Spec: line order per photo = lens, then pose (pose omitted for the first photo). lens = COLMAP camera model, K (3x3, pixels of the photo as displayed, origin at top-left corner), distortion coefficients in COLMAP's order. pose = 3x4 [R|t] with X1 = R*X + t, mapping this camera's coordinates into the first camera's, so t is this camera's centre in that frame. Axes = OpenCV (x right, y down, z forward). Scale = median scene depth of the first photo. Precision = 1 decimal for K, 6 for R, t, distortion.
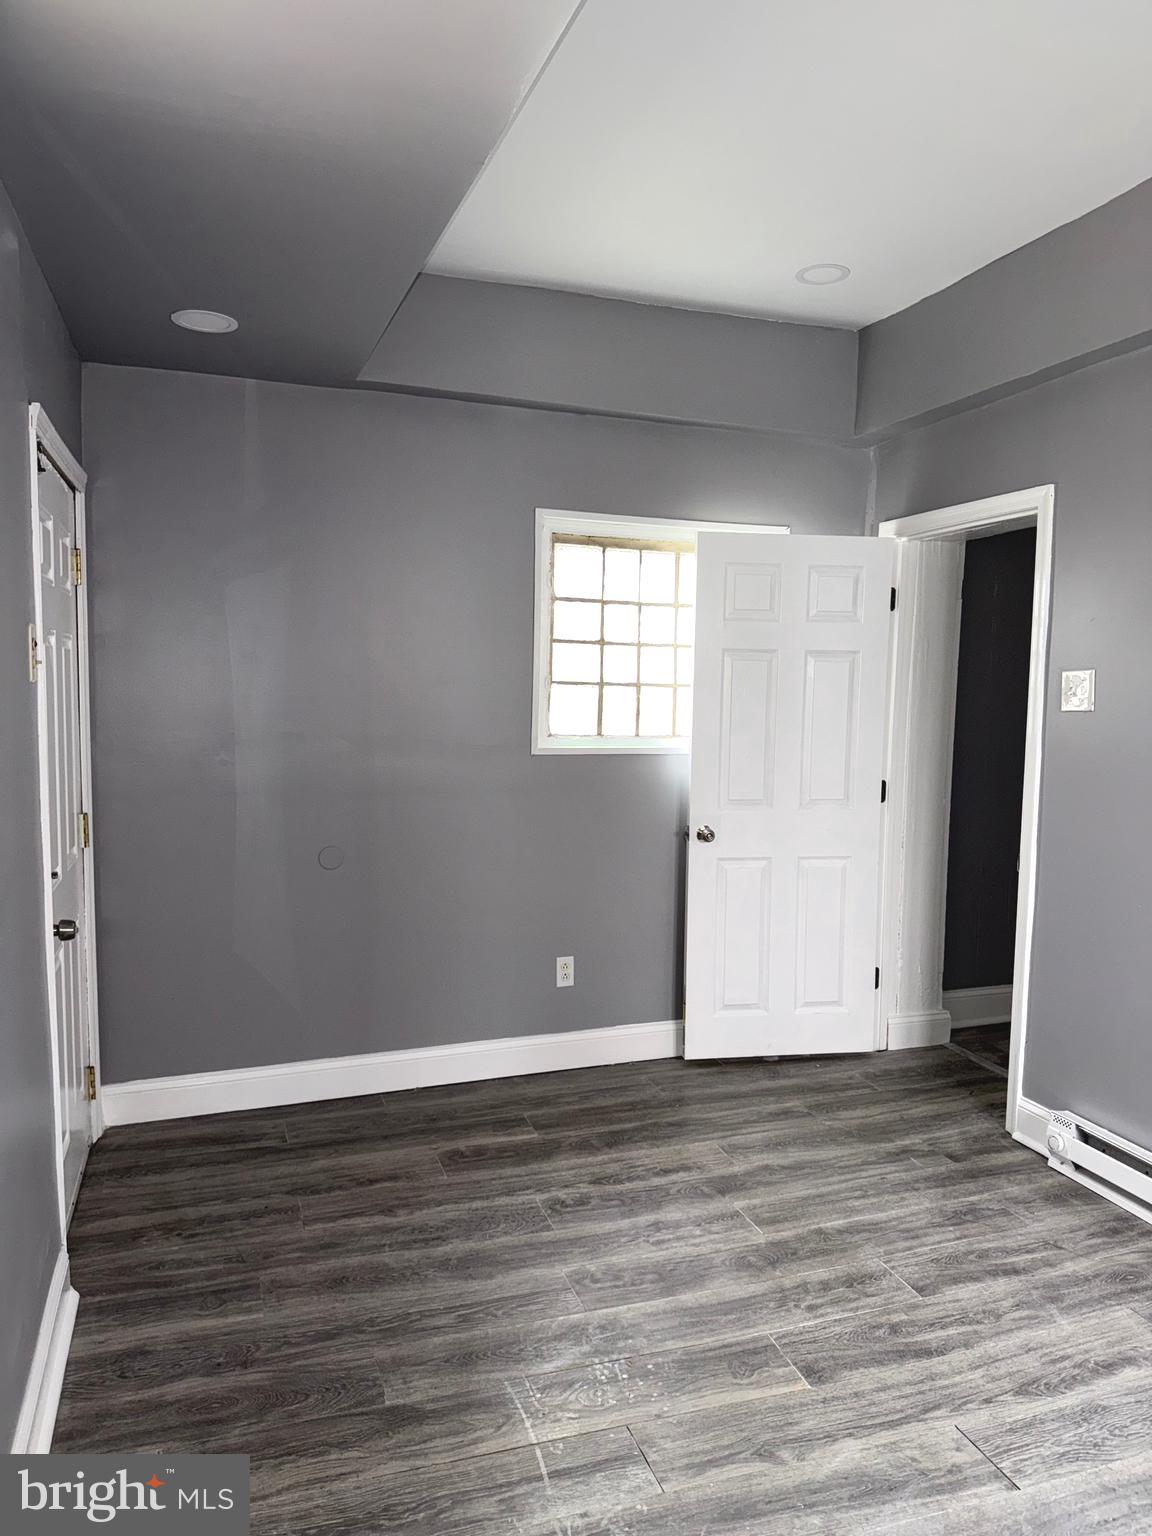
lens RADIAL K [[1072.7, 0, 574.1], [0, 1072.7, 769.6], [0, 0, 1]] dist [0.008831, -0.006661]
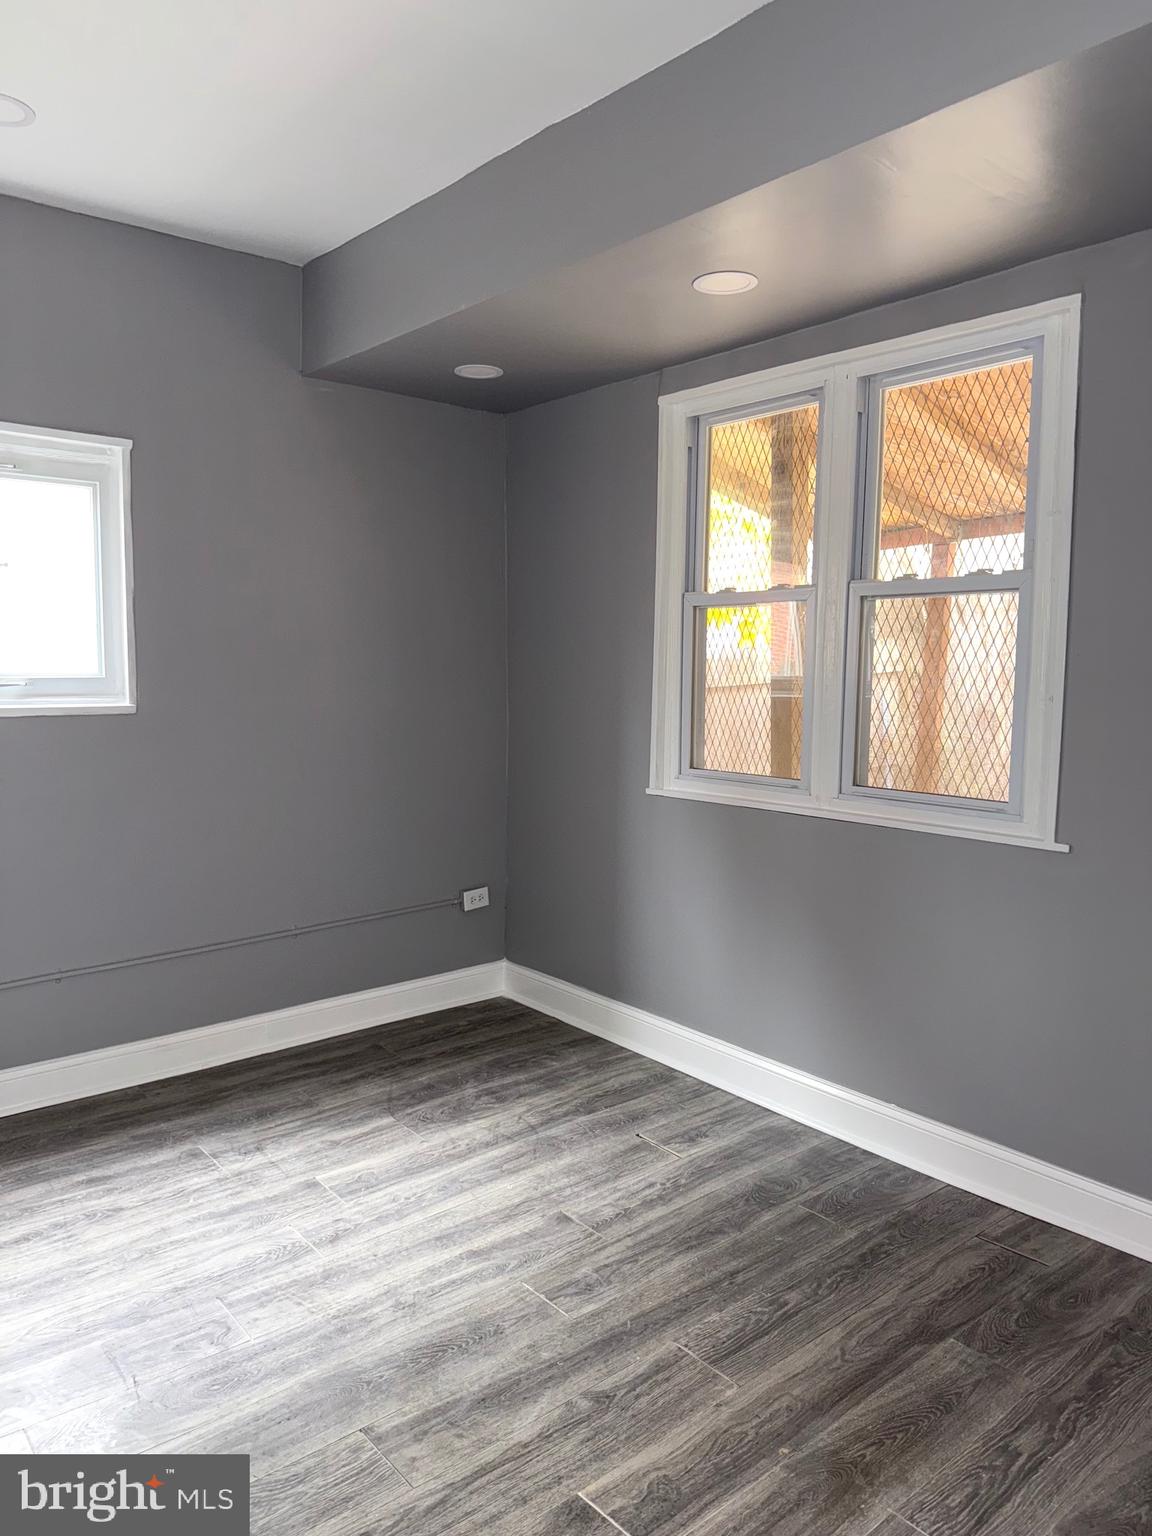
lens RADIAL K [[1072.7, 0, 576.5], [0, 1072.7, 770.3], [0, 0, 1]] dist [0.008831, -0.006661]
pose [[-0.930428, 0.019086, -0.365977, 0.543923], [-0.045109, 0.985084, 0.166055, -0.109307], [0.363687, 0.171011, -0.915689, 1.764788]]
